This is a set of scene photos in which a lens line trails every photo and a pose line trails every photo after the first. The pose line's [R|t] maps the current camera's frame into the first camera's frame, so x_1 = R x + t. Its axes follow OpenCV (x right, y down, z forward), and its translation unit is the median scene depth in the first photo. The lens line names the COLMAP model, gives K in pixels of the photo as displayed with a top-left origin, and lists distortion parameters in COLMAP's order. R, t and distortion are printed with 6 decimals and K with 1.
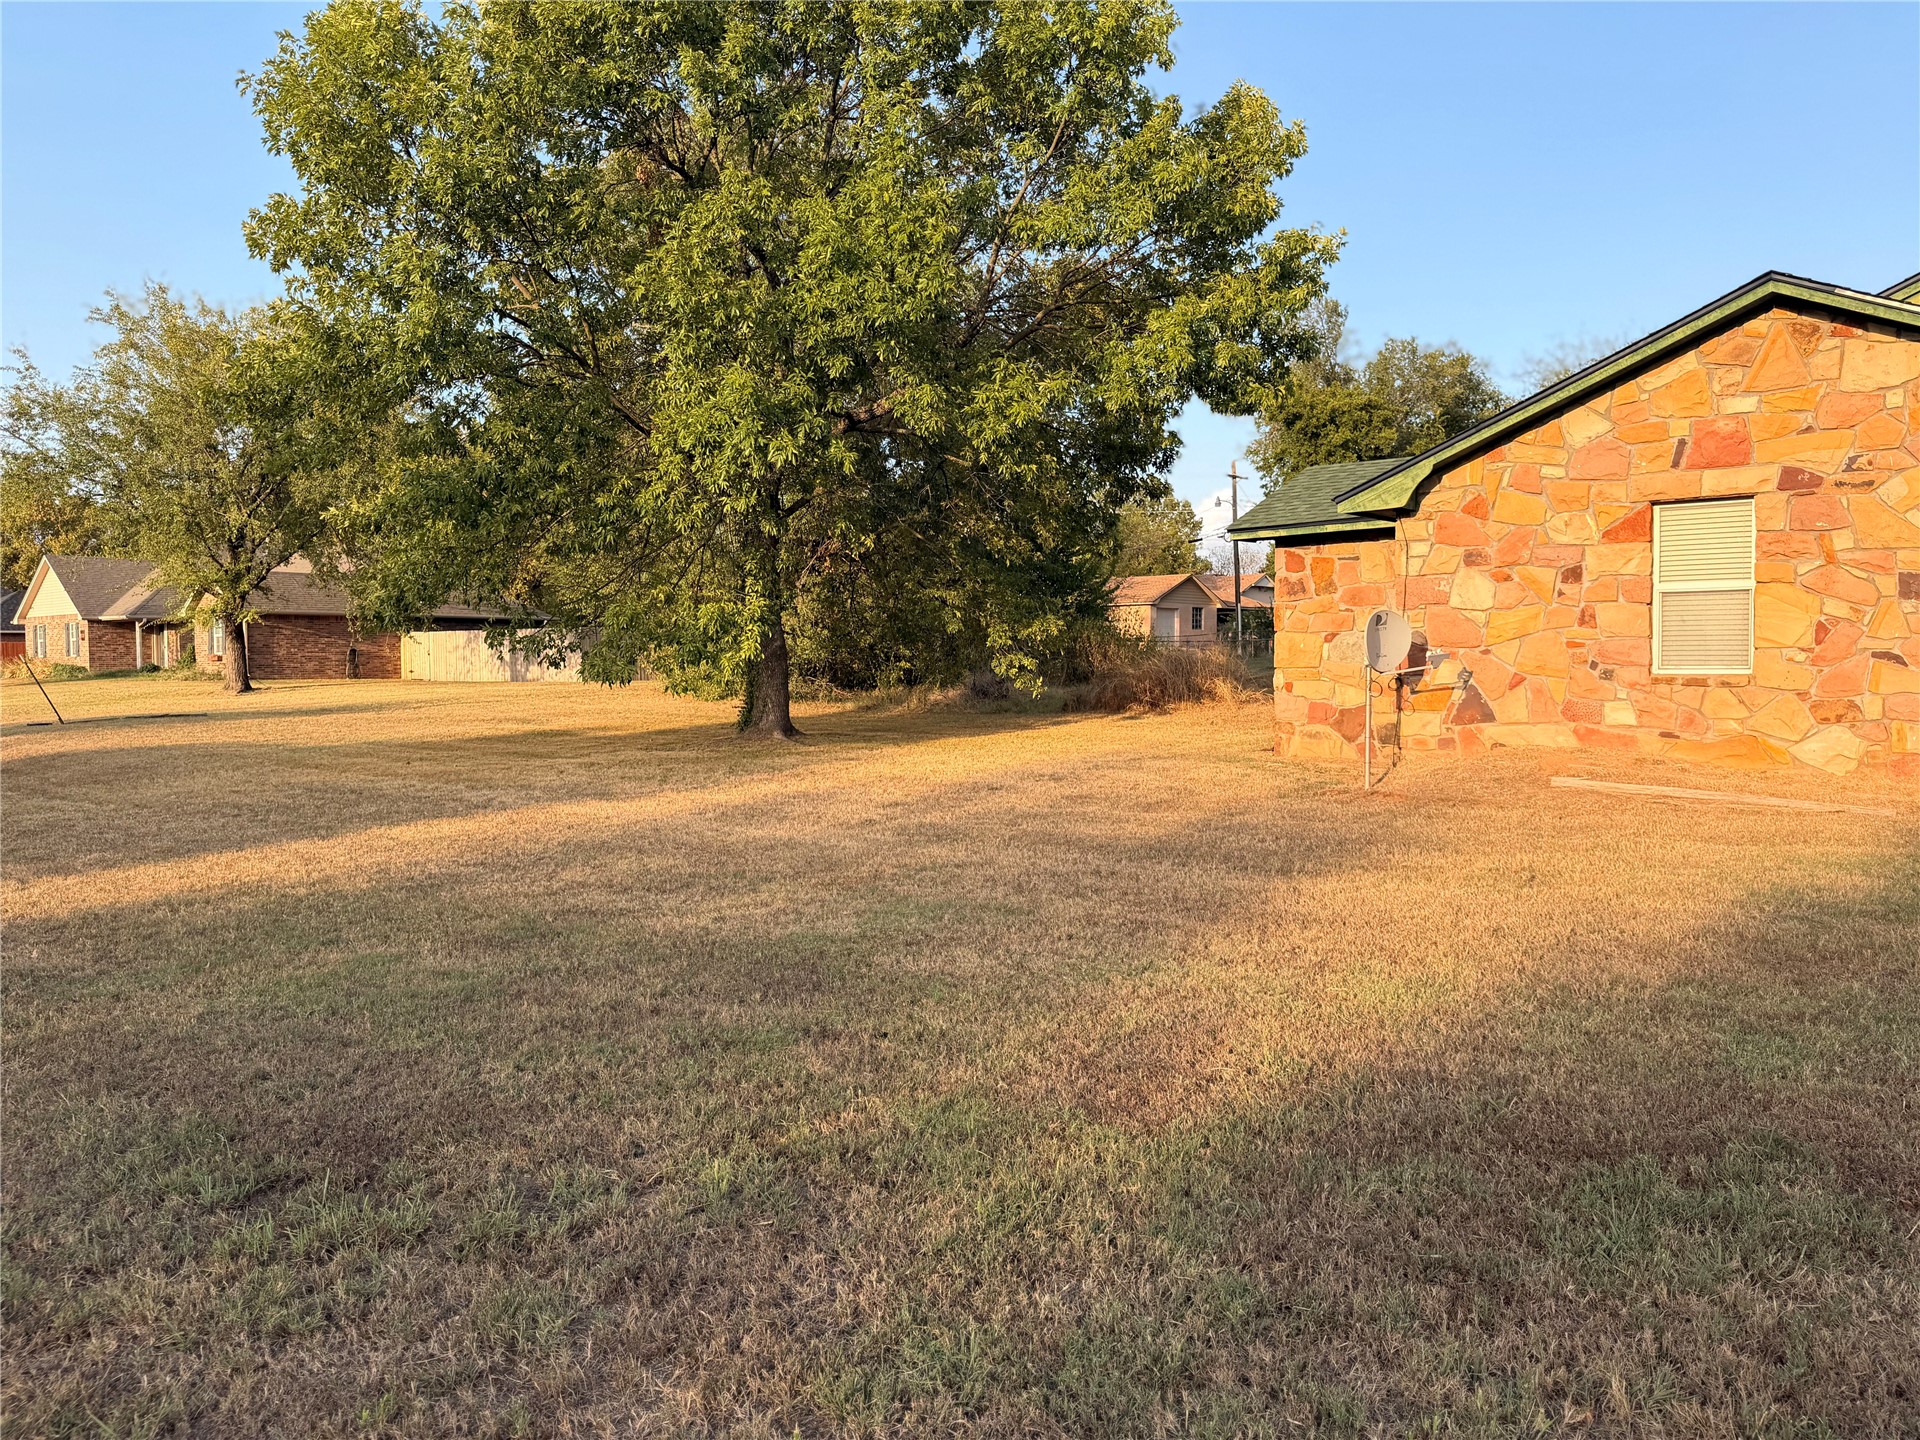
lens RADIAL K [[1349.2, 0, 966.0], [0, 1349.2, 697.4], [0, 0, 1]] dist [0.101675, -0.139877]
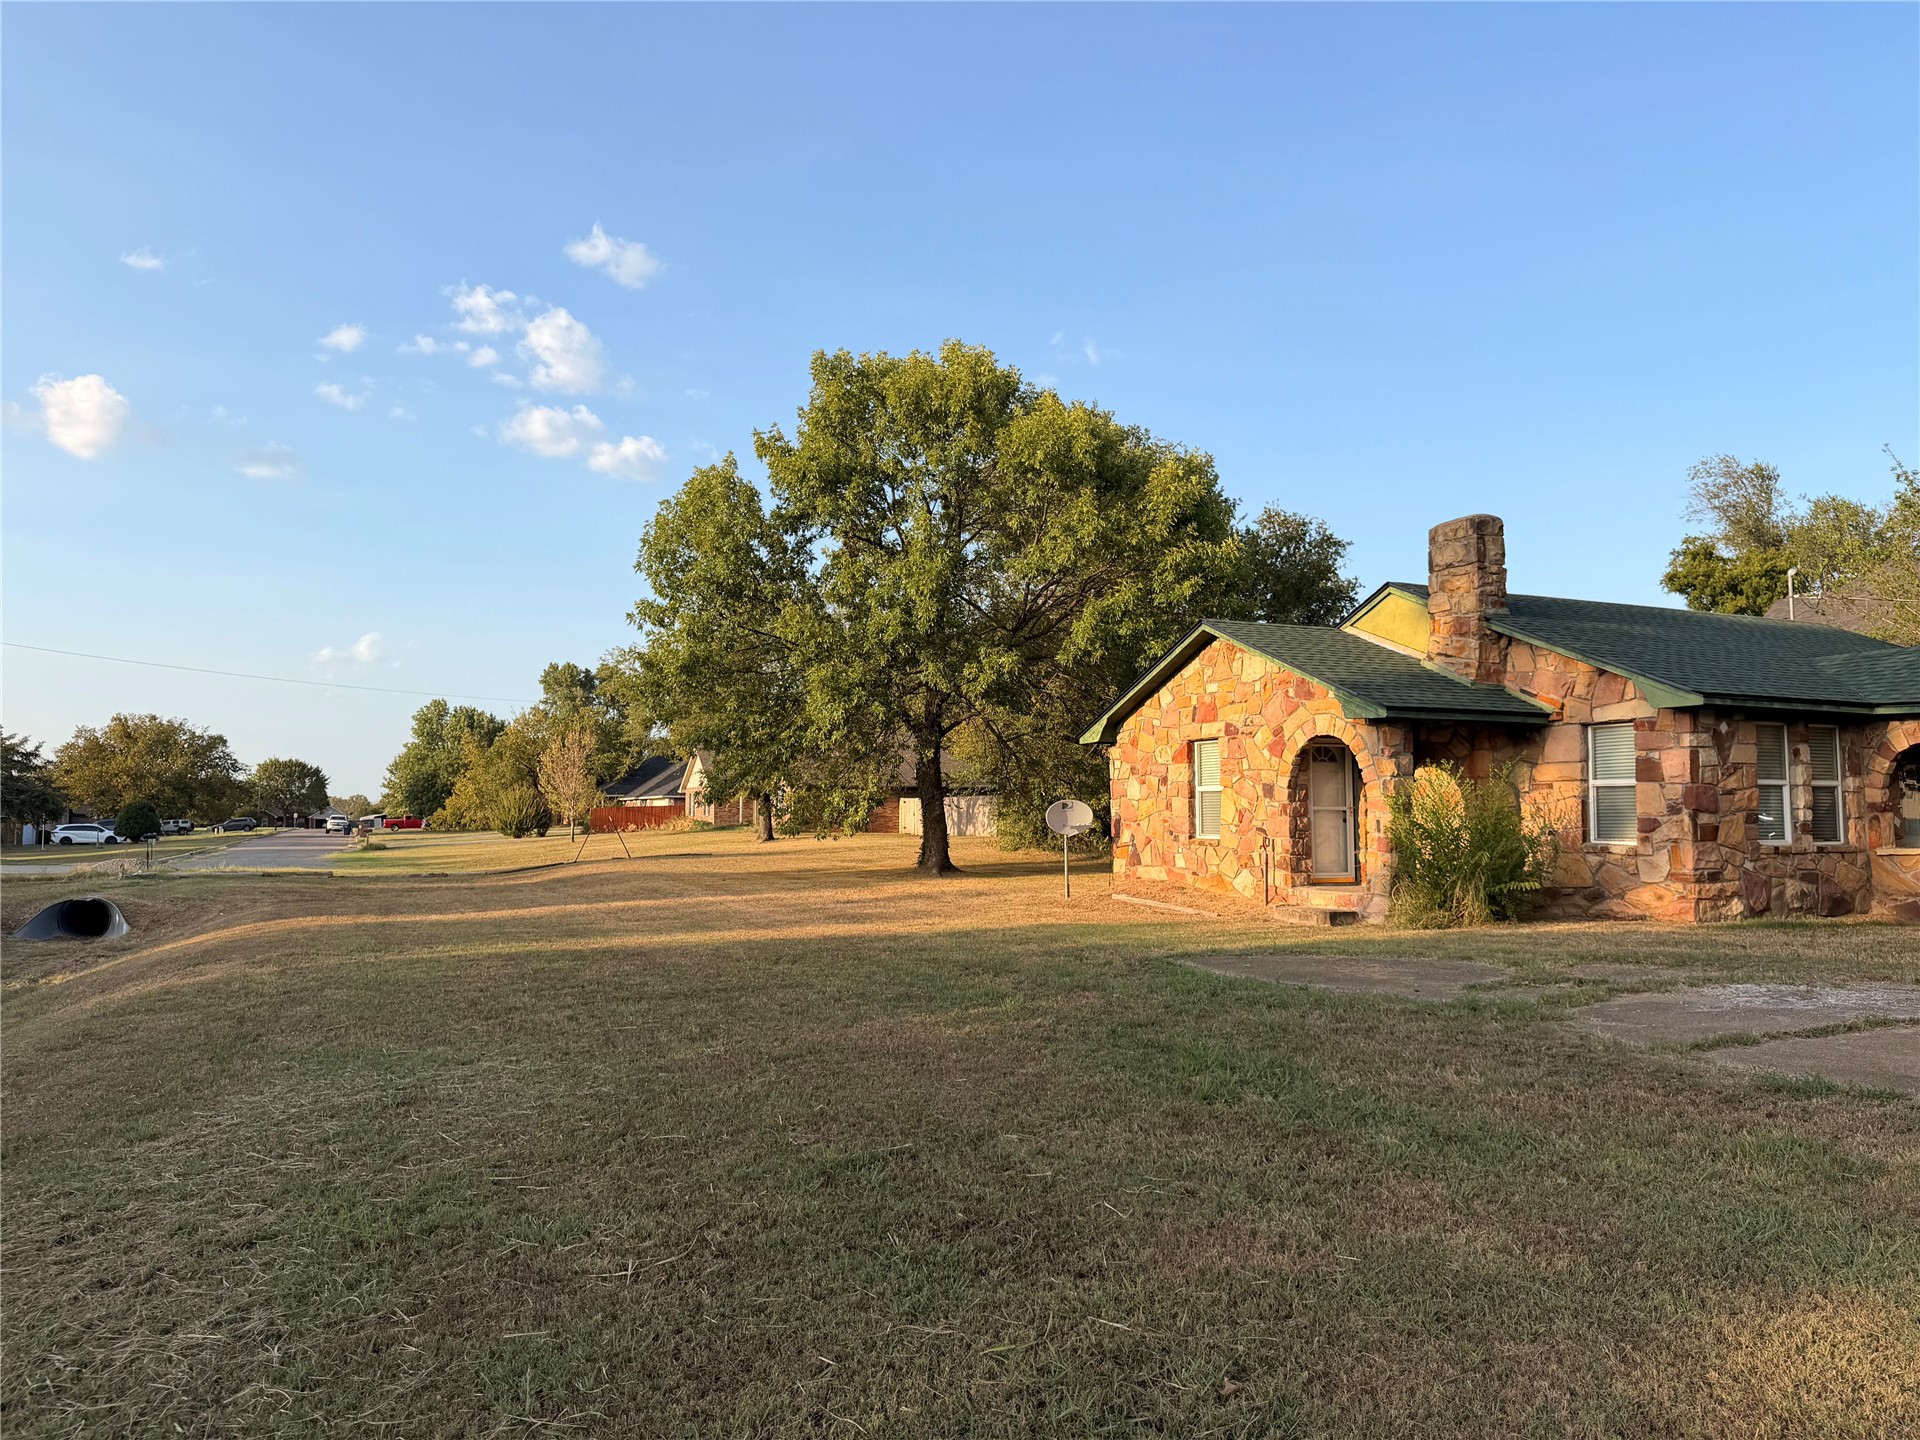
lens RADIAL K [[1349.2, 0, 955.1], [0, 1349.2, 727.2], [0, 0, 1]] dist [0.101675, -0.139877]
pose [[0.891240, -0.022990, -0.452948, 1.009822], [-0.020067, 0.995737, -0.090025, 0.003016], [0.453087, 0.089323, 0.886980, -0.673259]]
